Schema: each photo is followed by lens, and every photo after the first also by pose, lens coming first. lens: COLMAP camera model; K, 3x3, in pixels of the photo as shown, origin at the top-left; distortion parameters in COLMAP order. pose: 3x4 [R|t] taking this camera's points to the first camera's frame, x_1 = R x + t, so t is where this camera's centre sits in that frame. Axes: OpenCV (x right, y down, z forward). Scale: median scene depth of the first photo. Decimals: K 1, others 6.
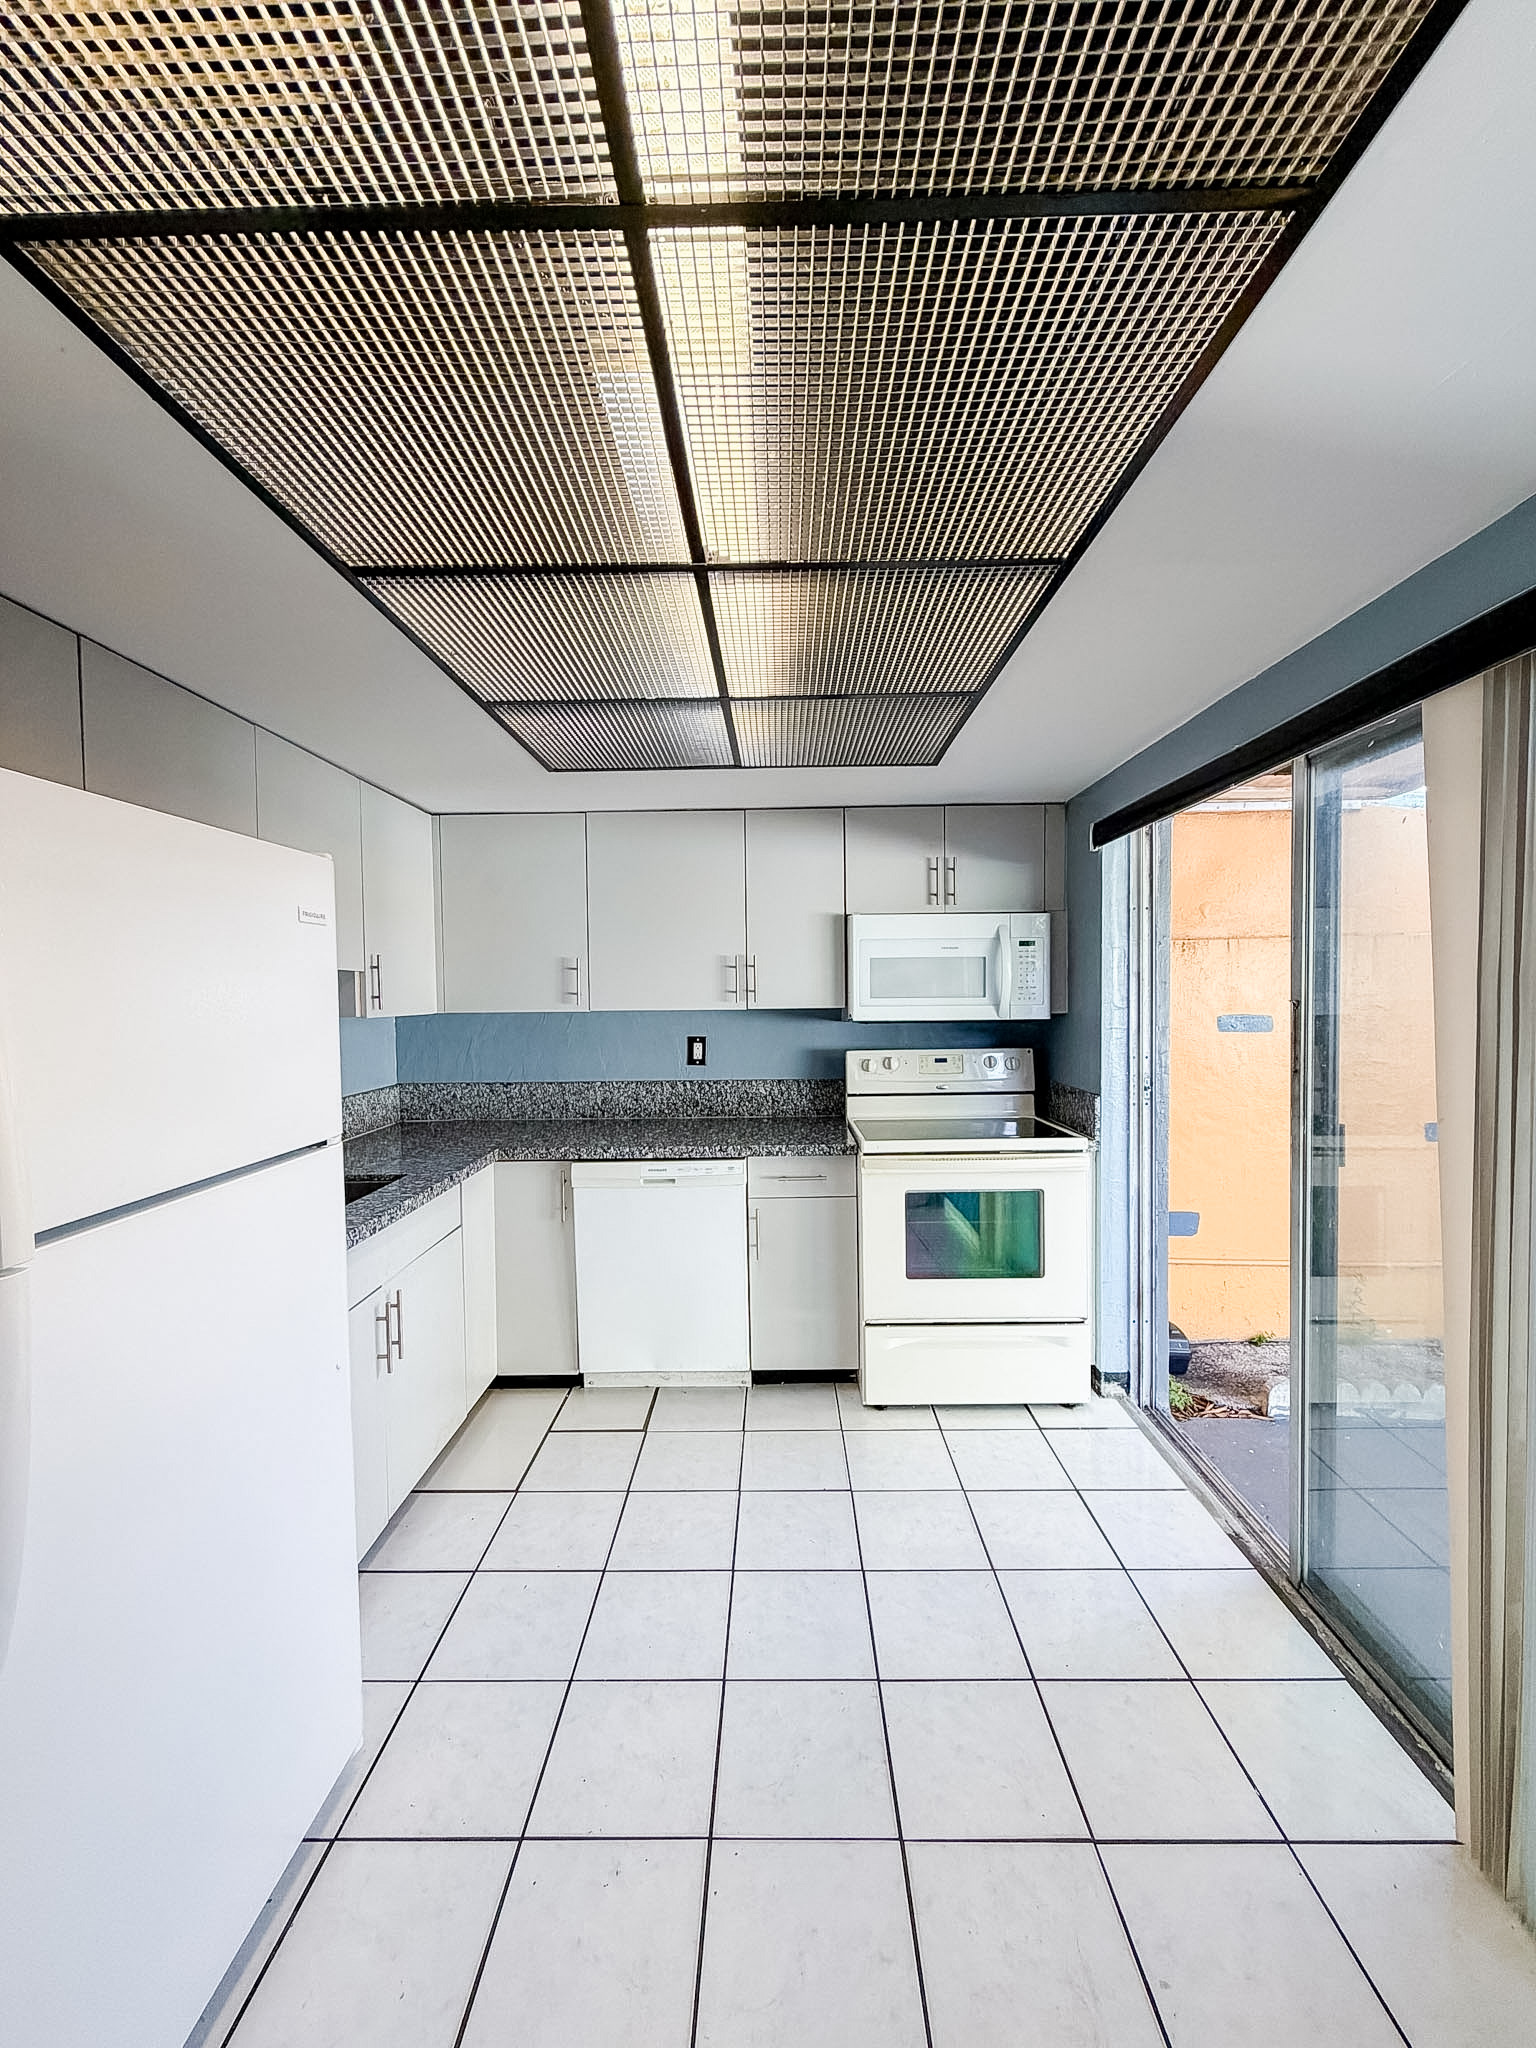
lens RADIAL K [[816.0, 0, 767.6], [0, 816.0, 1022.6], [0, 0, 1]] dist [0.012443, -0.000685]
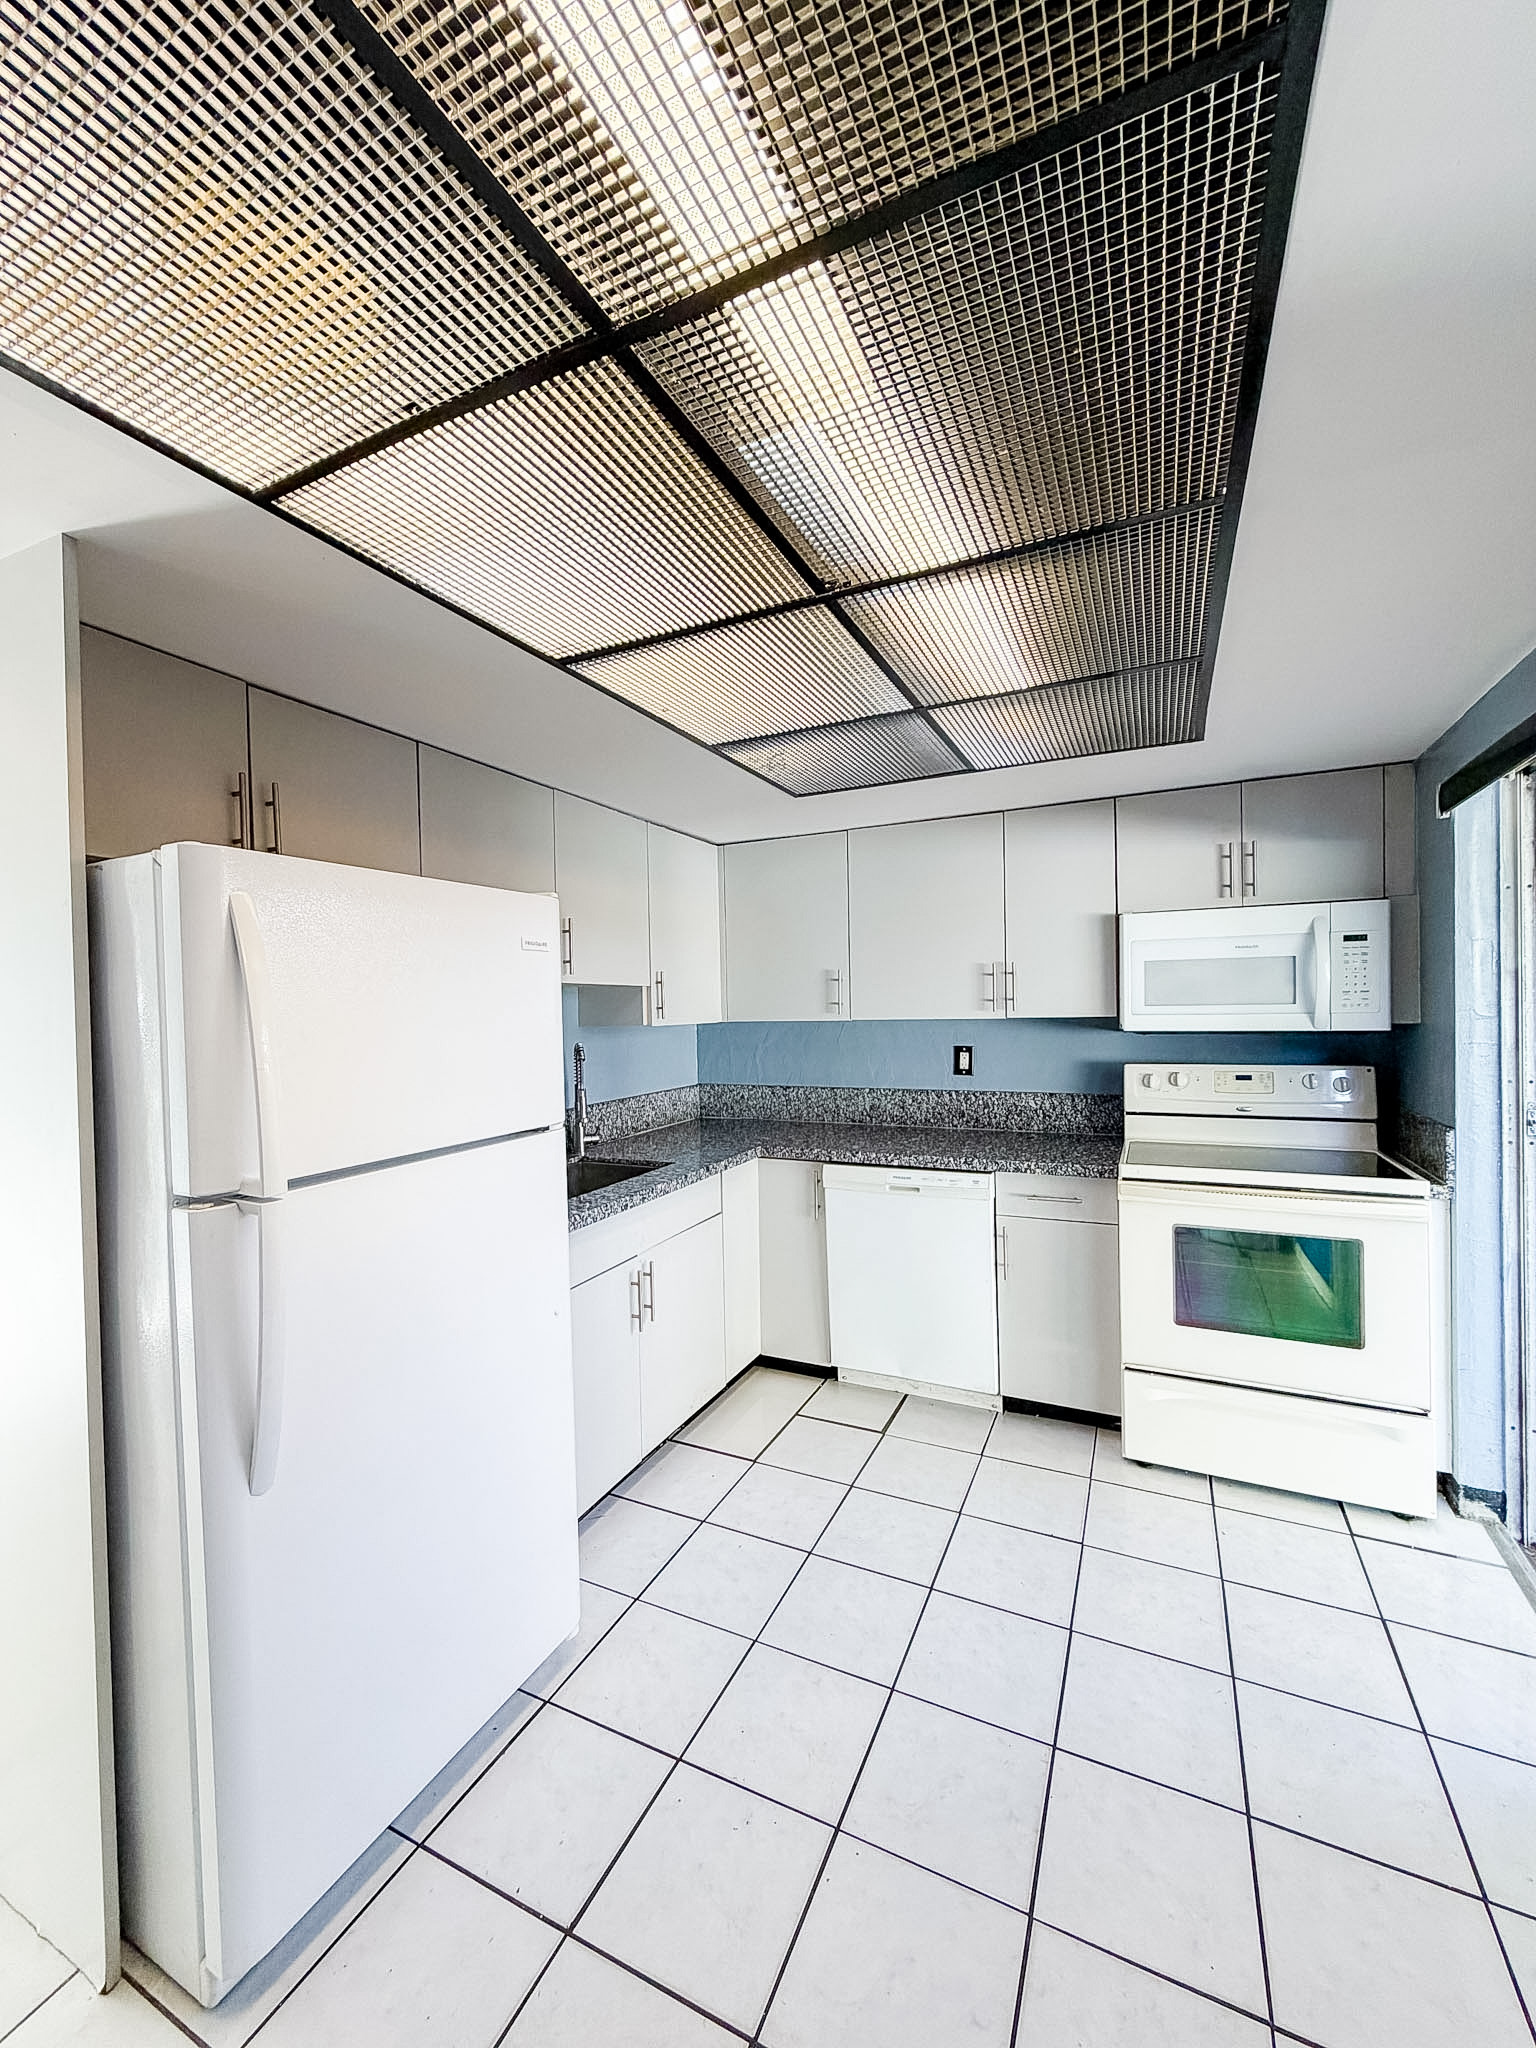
lens RADIAL K [[816.0, 0, 773.5], [0, 816.0, 1022.7], [0, 0, 1]] dist [0.012443, -0.000685]
pose [[0.910805, 0.001919, -0.412832, 0.134259], [-0.006198, 0.999940, -0.009028, -0.000850], [0.412790, 0.010781, 0.910763, 0.011875]]
